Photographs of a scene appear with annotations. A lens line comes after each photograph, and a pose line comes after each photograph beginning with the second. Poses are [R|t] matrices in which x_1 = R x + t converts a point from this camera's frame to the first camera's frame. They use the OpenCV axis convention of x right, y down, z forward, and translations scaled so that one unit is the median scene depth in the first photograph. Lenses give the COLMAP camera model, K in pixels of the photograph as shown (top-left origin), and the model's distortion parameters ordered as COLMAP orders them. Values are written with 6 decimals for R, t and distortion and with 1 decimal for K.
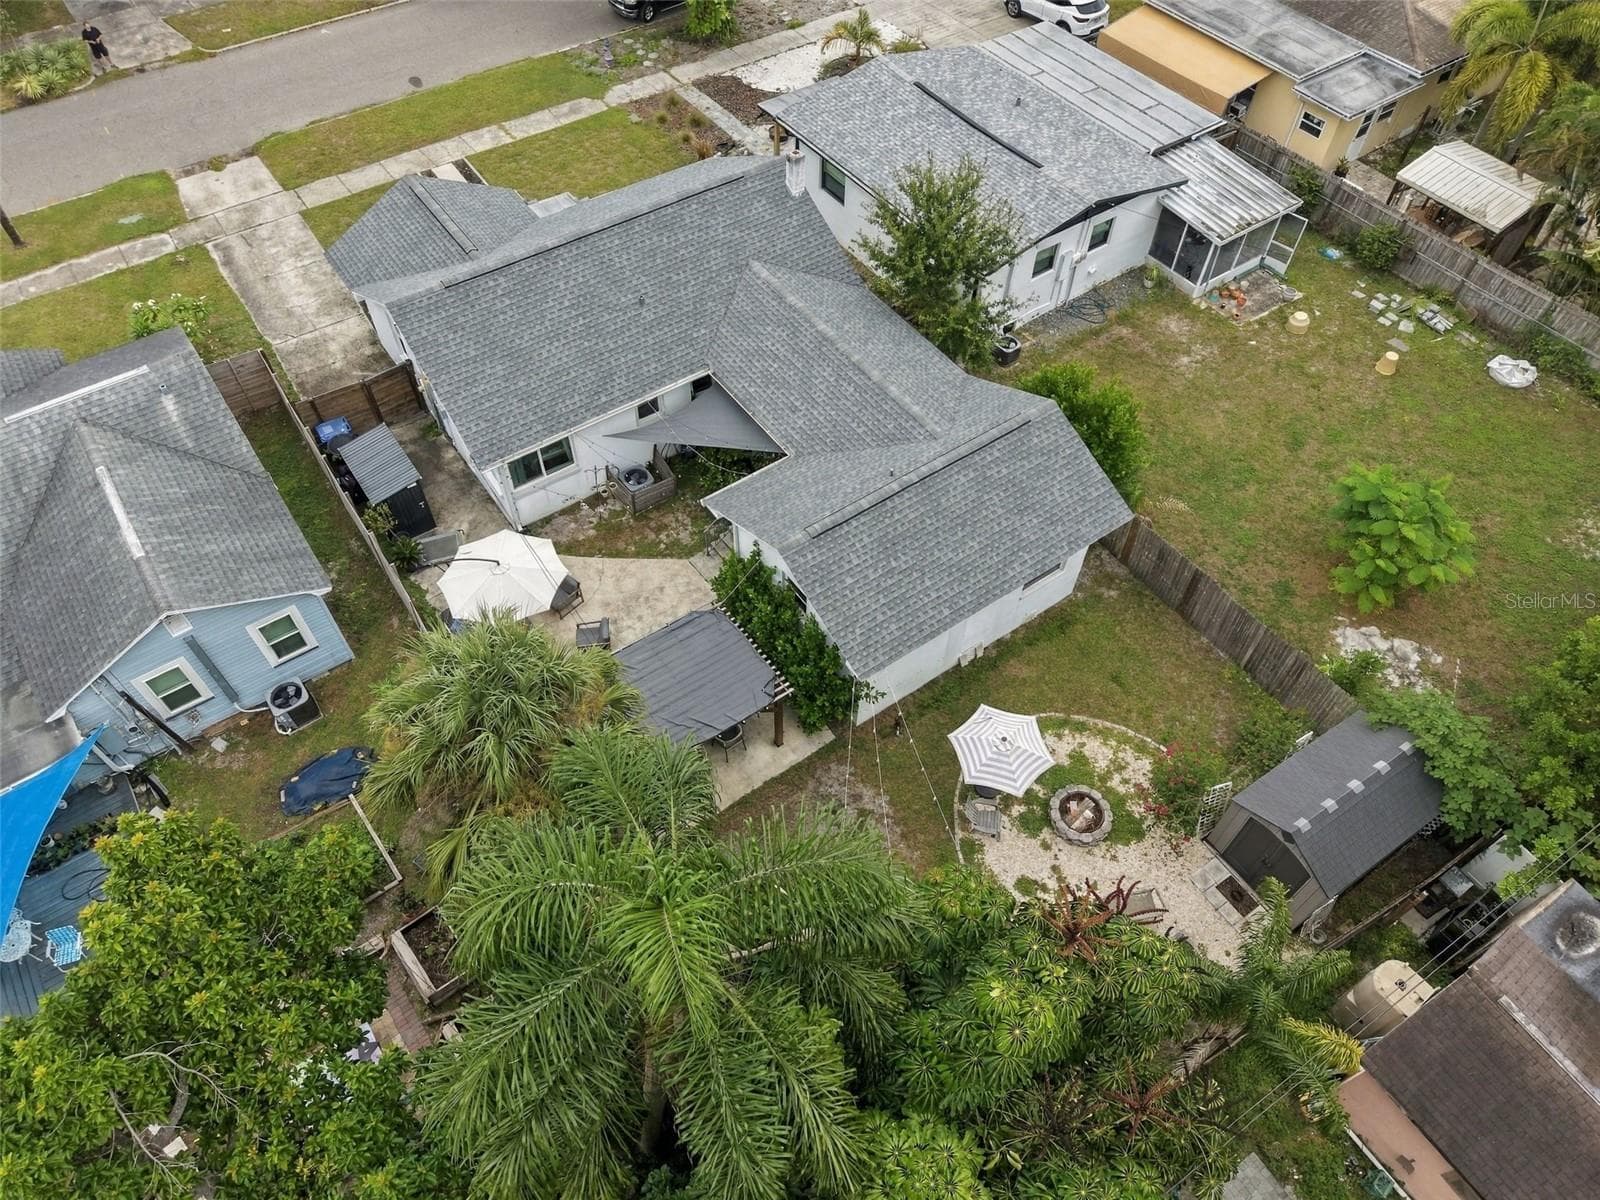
lens RADIAL K [[1070.4, 0, 802.0], [0, 1070.4, 600.3], [0, 0, 1]] dist [0.029130, -0.025971]
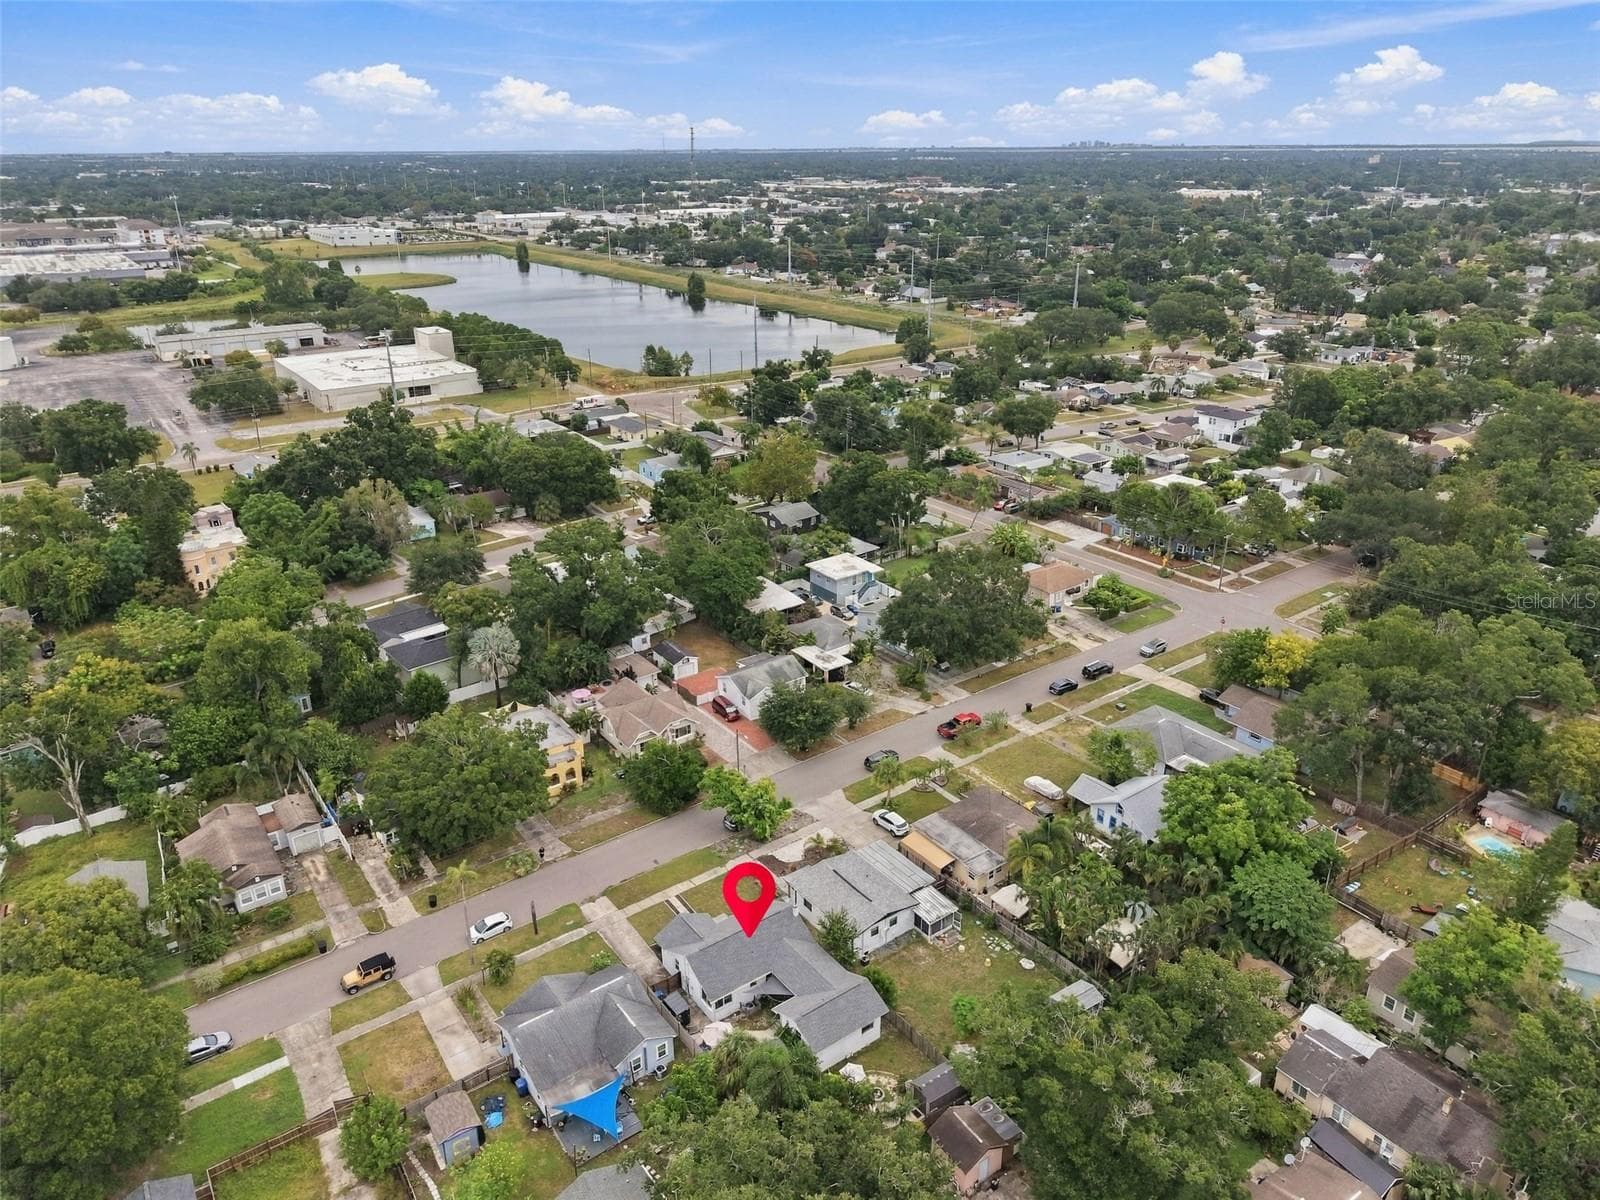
lens RADIAL K [[1070.4, 0, 802.0], [0, 1070.4, 600.3], [0, 0, 1]] dist [0.029130, -0.025971]
pose [[0.999601, -0.027648, 0.005823, 0.019818], [0.026864, 0.866140, -0.499079, 0.401699], [0.008755, 0.499036, 0.866537, -2.175308]]
